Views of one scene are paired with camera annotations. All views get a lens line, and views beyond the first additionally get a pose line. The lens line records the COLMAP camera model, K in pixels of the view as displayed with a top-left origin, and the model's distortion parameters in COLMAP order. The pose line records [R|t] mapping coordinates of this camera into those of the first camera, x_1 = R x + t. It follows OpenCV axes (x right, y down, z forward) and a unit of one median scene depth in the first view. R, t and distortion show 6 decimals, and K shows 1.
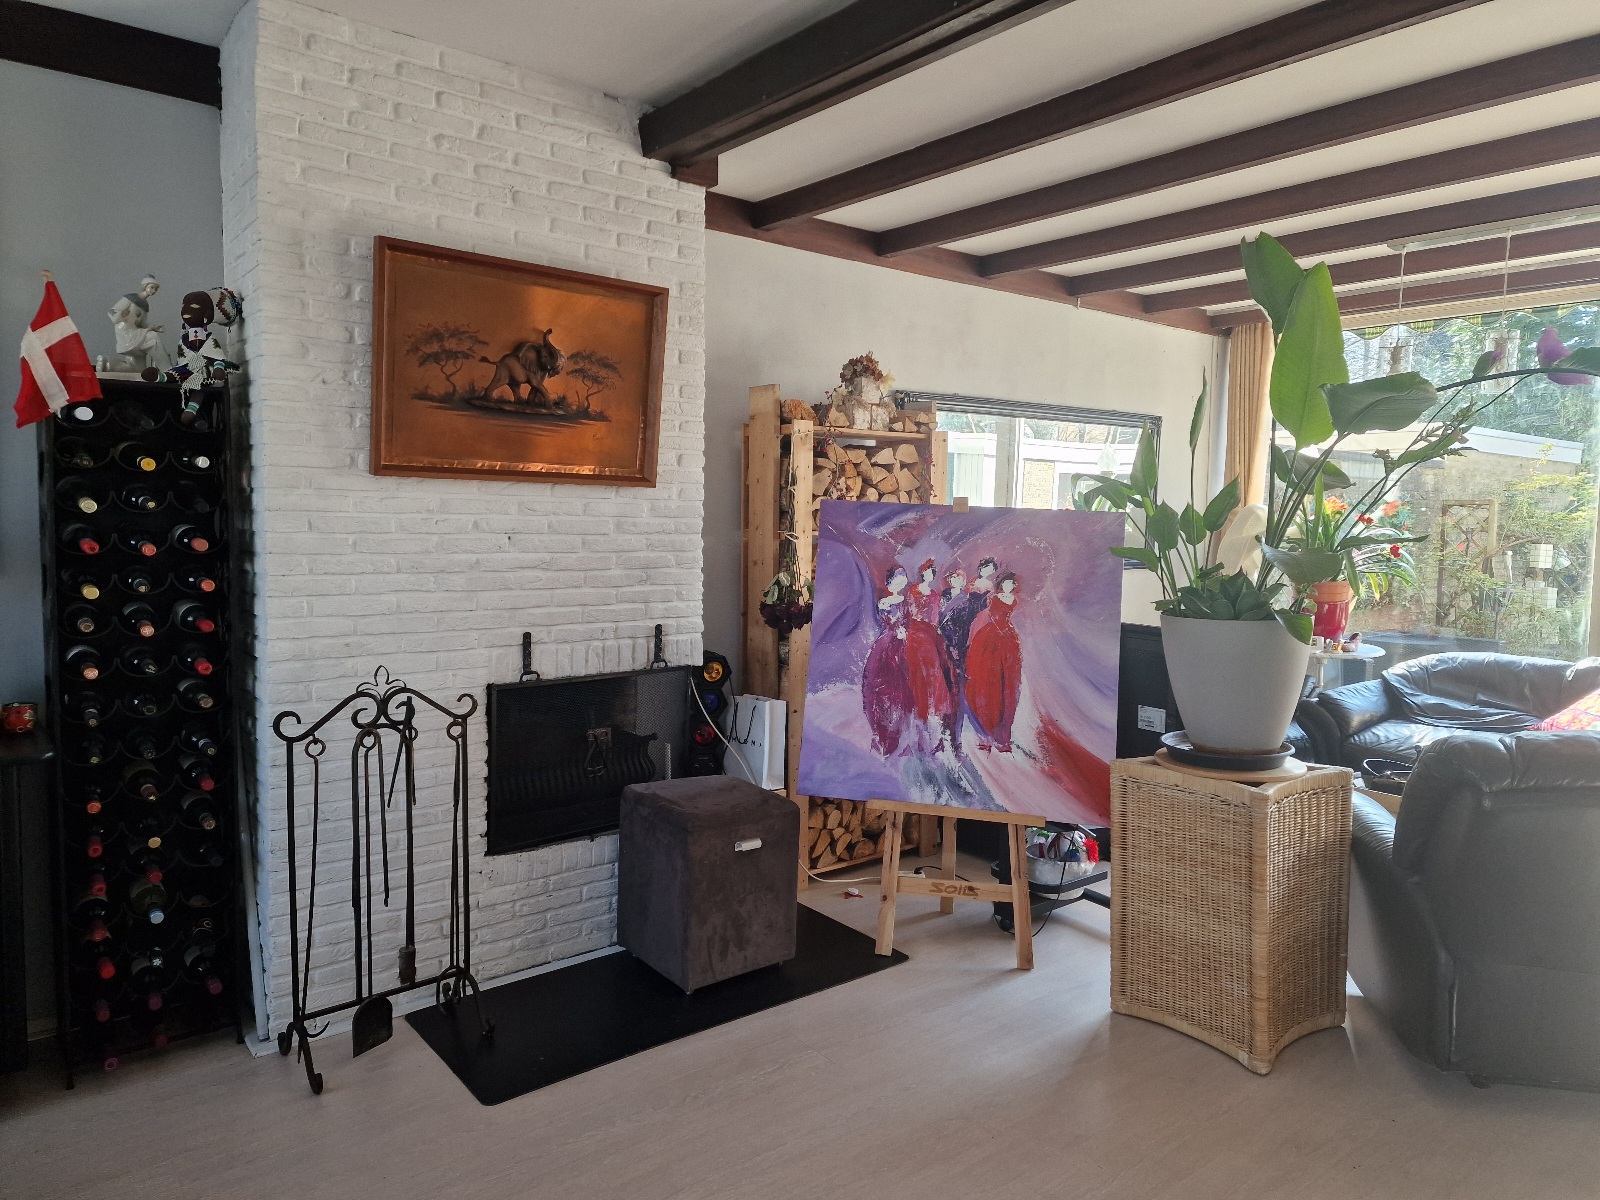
lens RADIAL K [[1073.0, 0, 801.4], [0, 1073.0, 584.9], [0, 0, 1]] dist [0.107459, -0.123730]
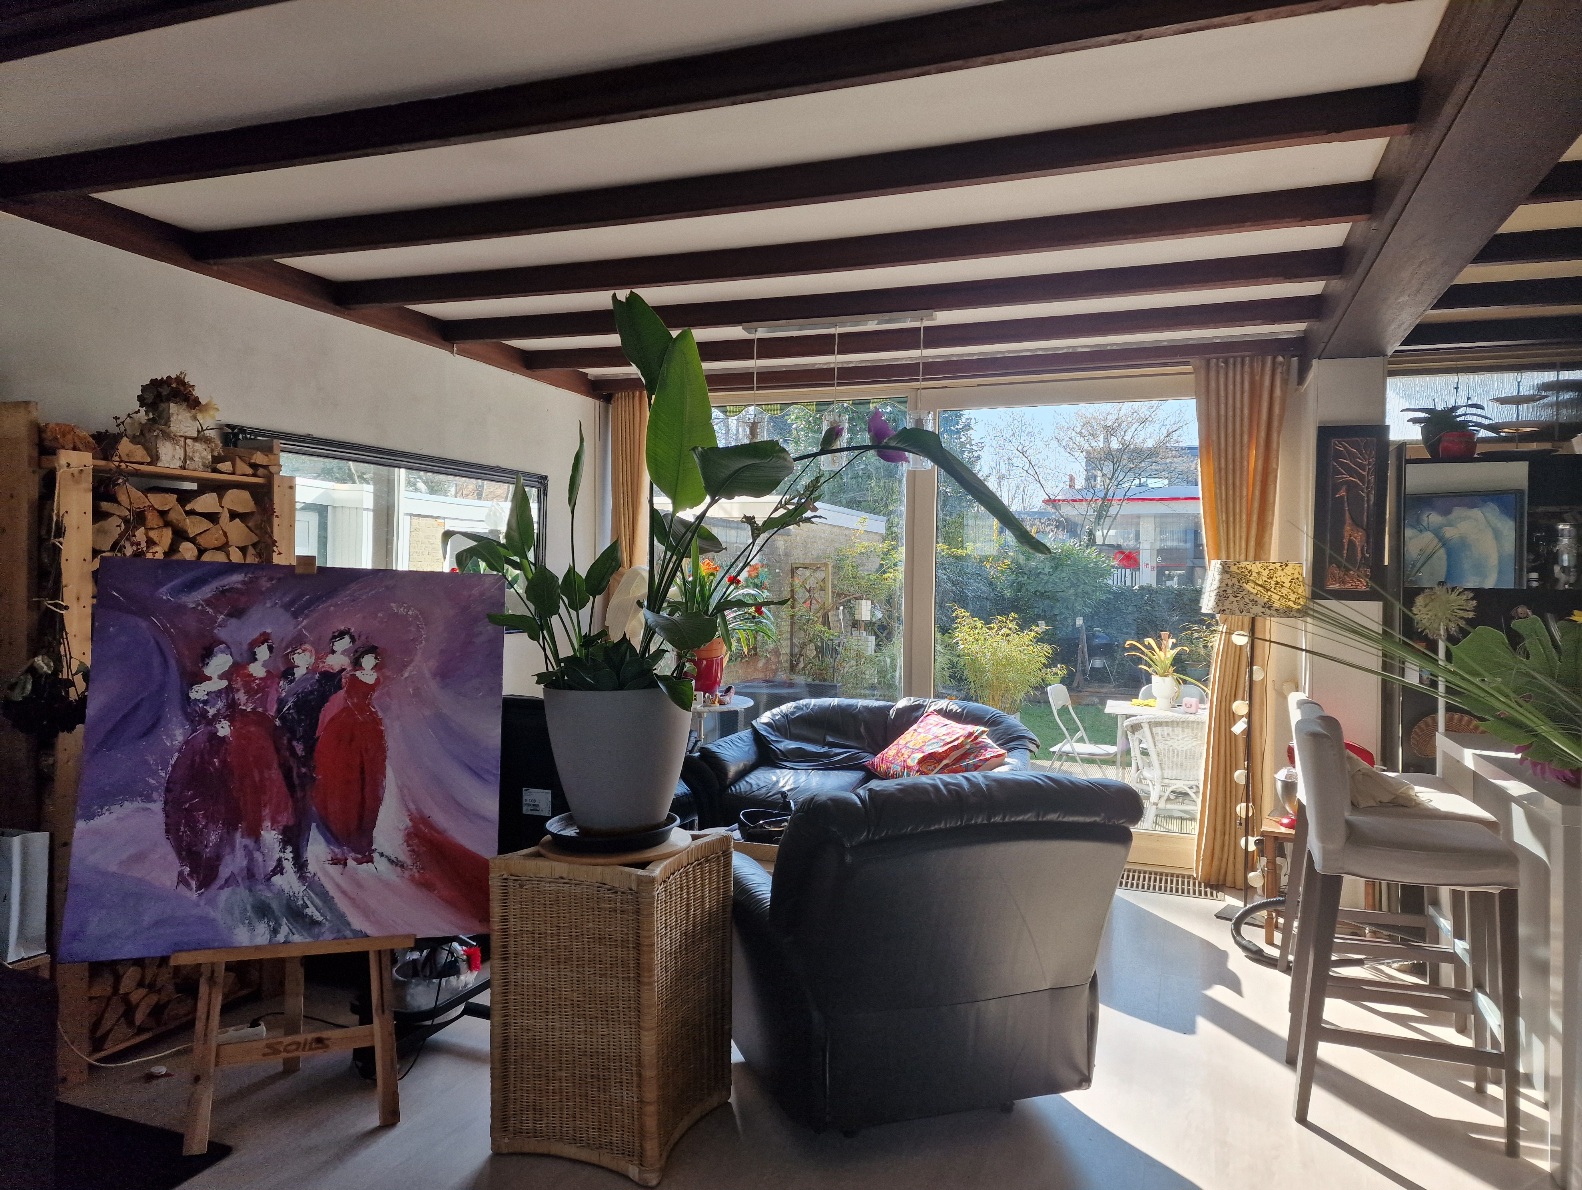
lens RADIAL K [[1060.9, 0, 792.4], [0, 1060.9, 580.1], [0, 0, 1]] dist [0.107459, -0.123730]
pose [[0.861419, -0.003118, 0.507885, 0.049925], [0.032839, 0.998231, -0.049570, -0.010039], [-0.506832, 0.059379, 0.859997, 0.106163]]
